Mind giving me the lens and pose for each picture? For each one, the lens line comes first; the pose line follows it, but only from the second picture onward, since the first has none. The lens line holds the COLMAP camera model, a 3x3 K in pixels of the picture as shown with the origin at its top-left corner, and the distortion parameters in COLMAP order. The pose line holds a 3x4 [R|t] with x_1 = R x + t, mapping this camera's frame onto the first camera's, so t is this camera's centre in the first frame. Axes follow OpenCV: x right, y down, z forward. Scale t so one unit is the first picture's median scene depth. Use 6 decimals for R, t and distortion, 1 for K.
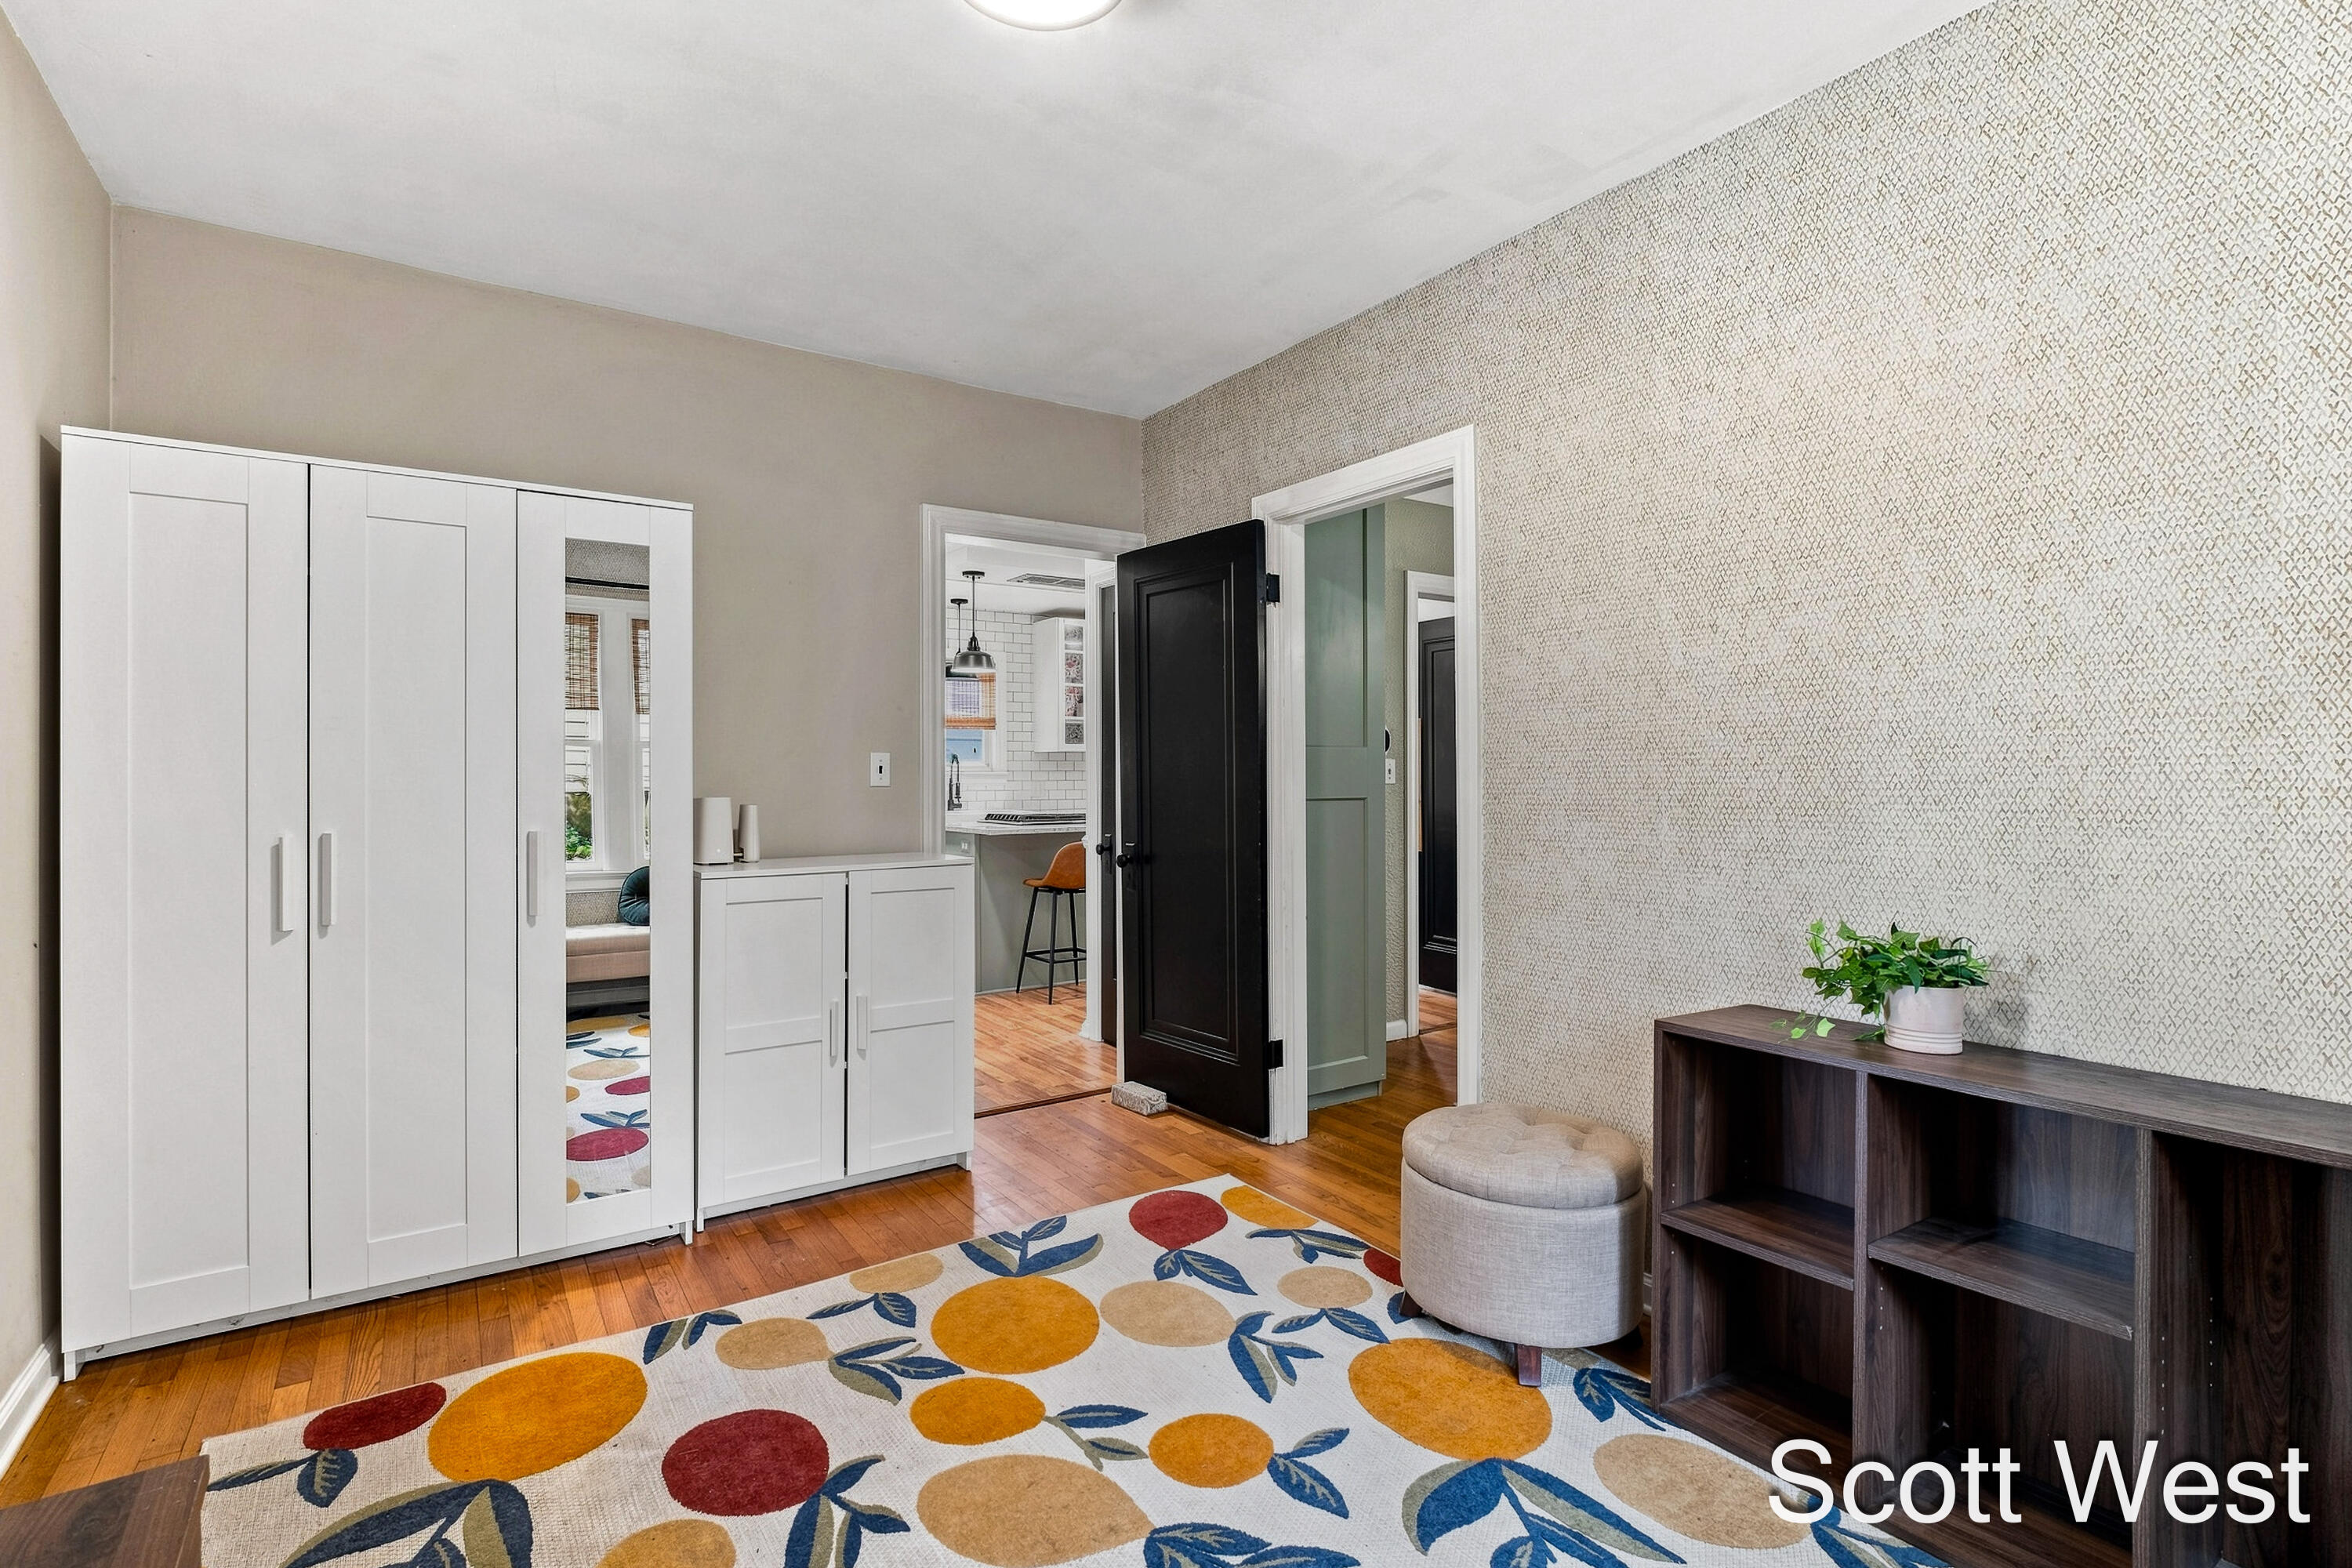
lens RADIAL K [[1171.1, 0, 1176.0], [0, 1171.1, 784.0], [0, 0, 1]] dist [0.002196, 0.000168]
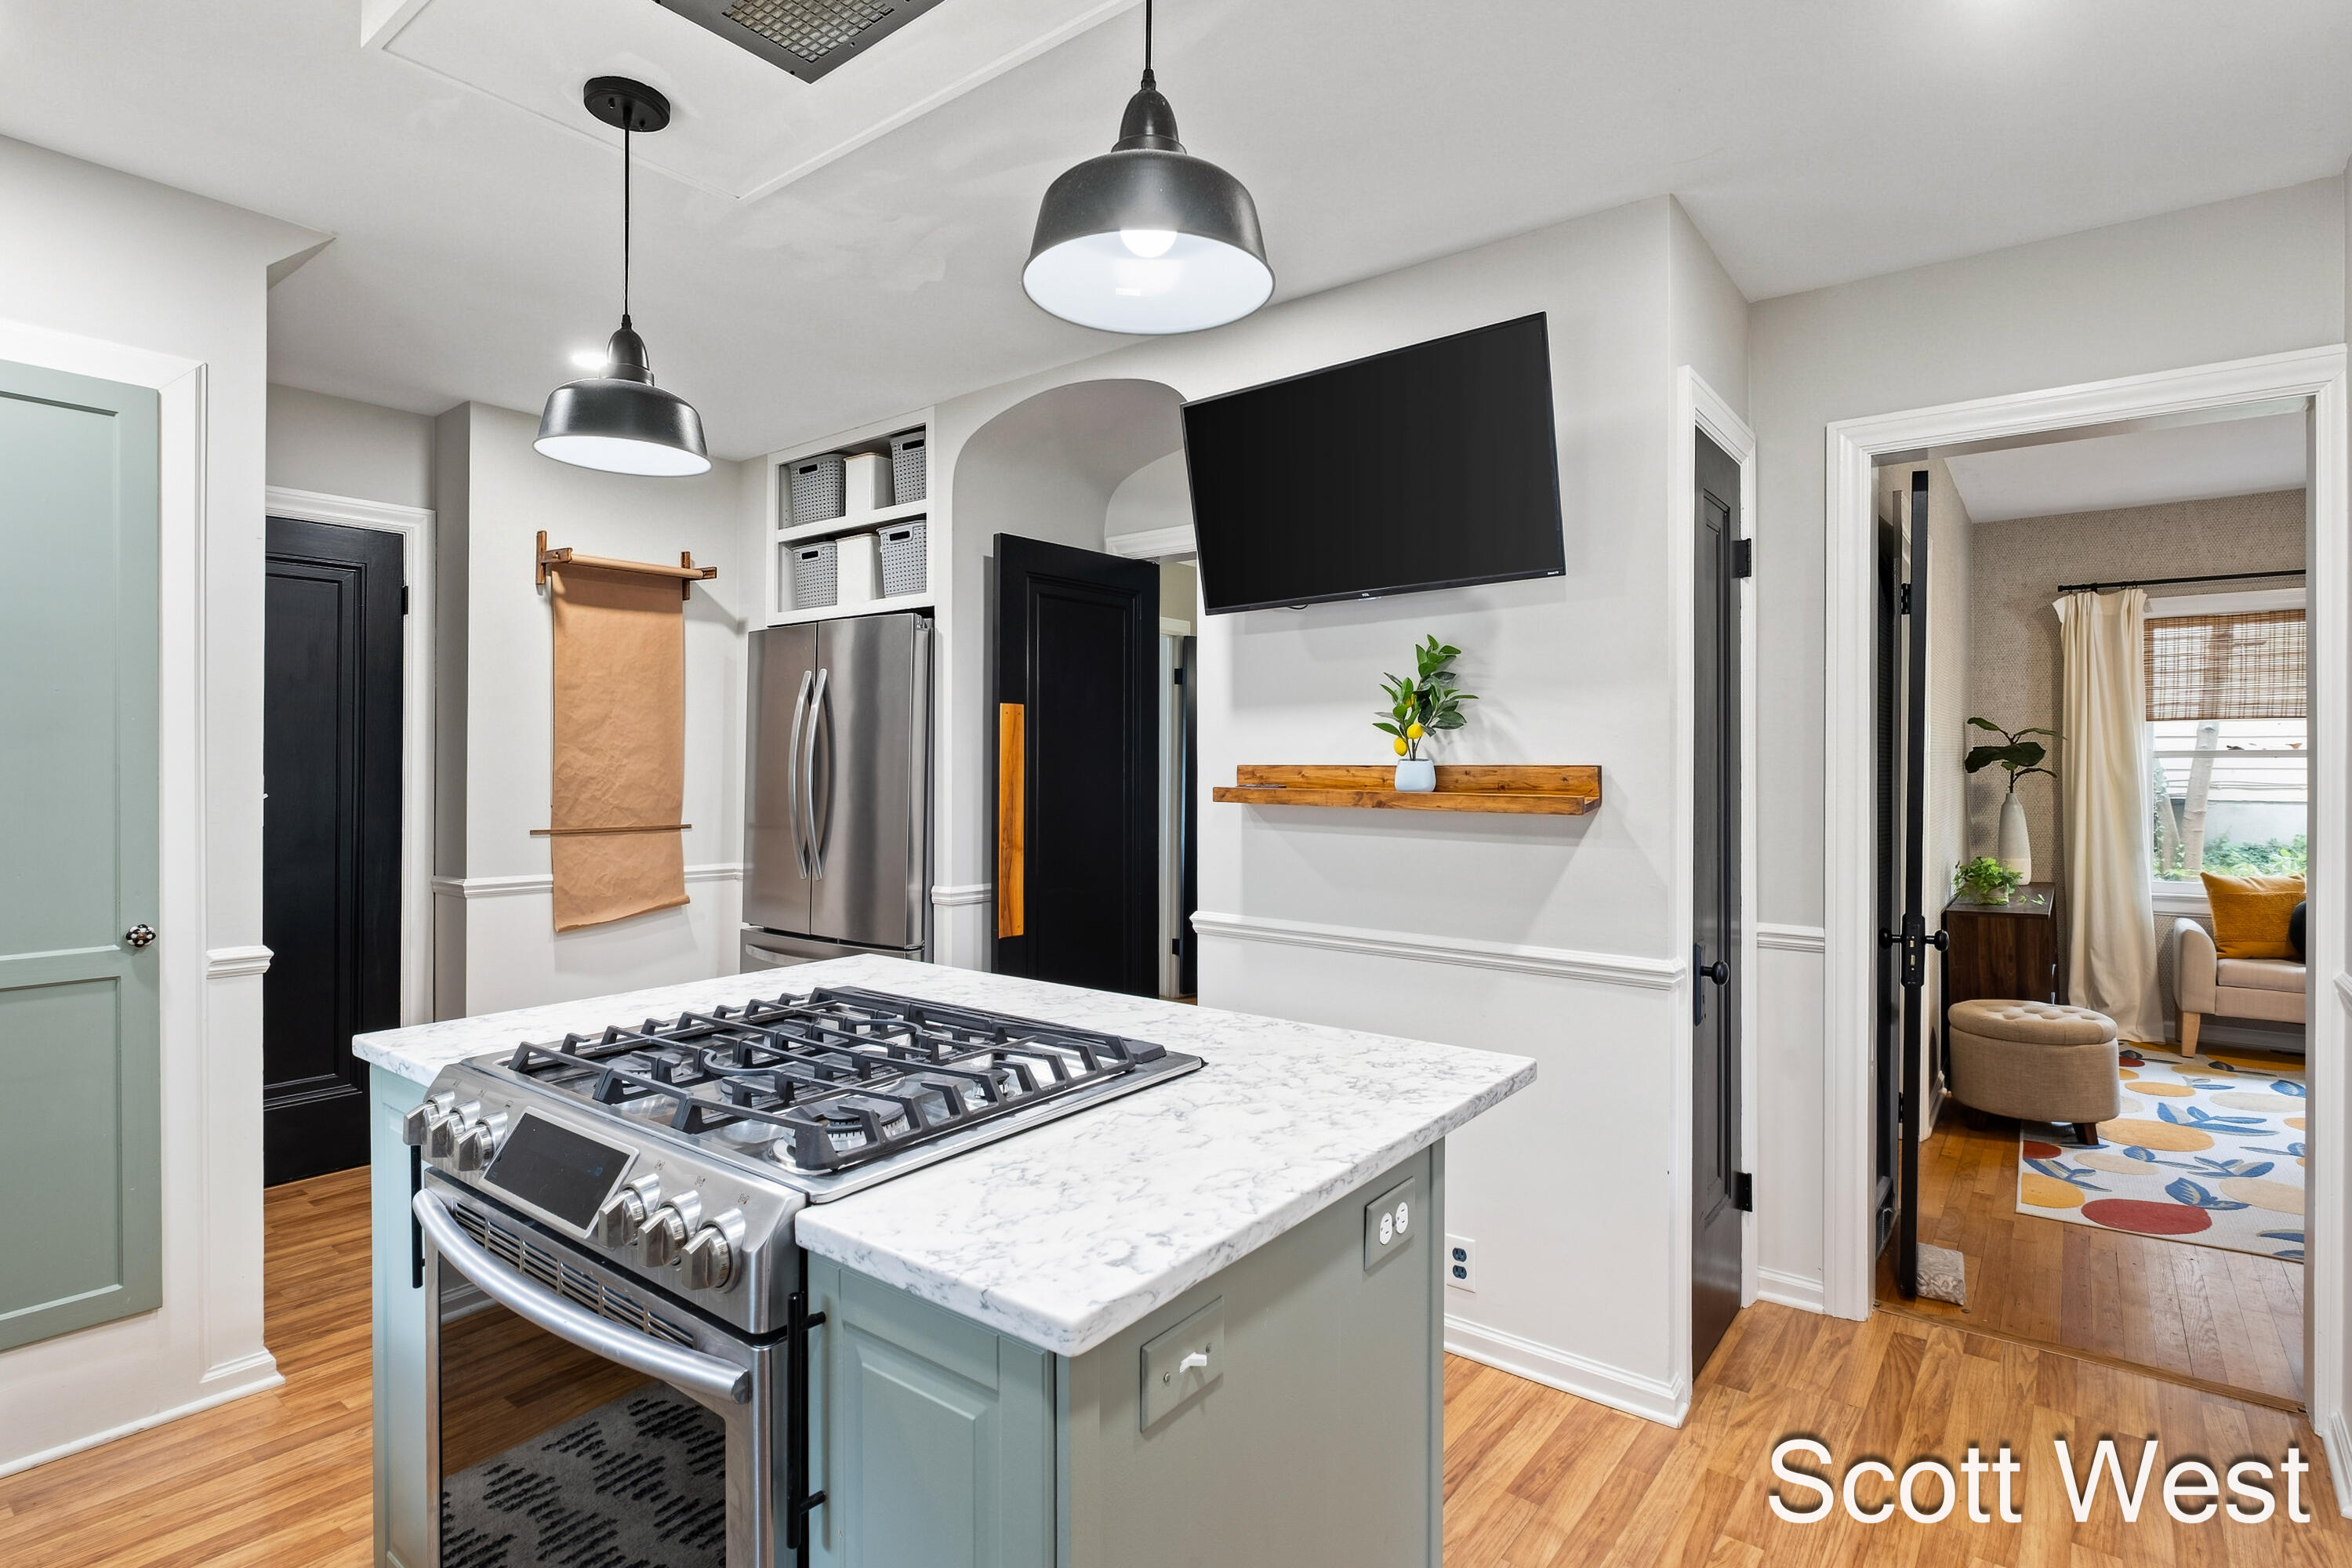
lens RADIAL K [[1159.1, 0, 1176.0], [0, 1159.1, 784.0], [0, 0, 1]] dist [-0.002624, -0.000215]
pose [[-0.329341, -0.012148, 0.944133, -0.521461], [0.005434, 0.999876, 0.014761, -0.038112], [-0.944195, 0.009992, -0.329235, 1.612893]]
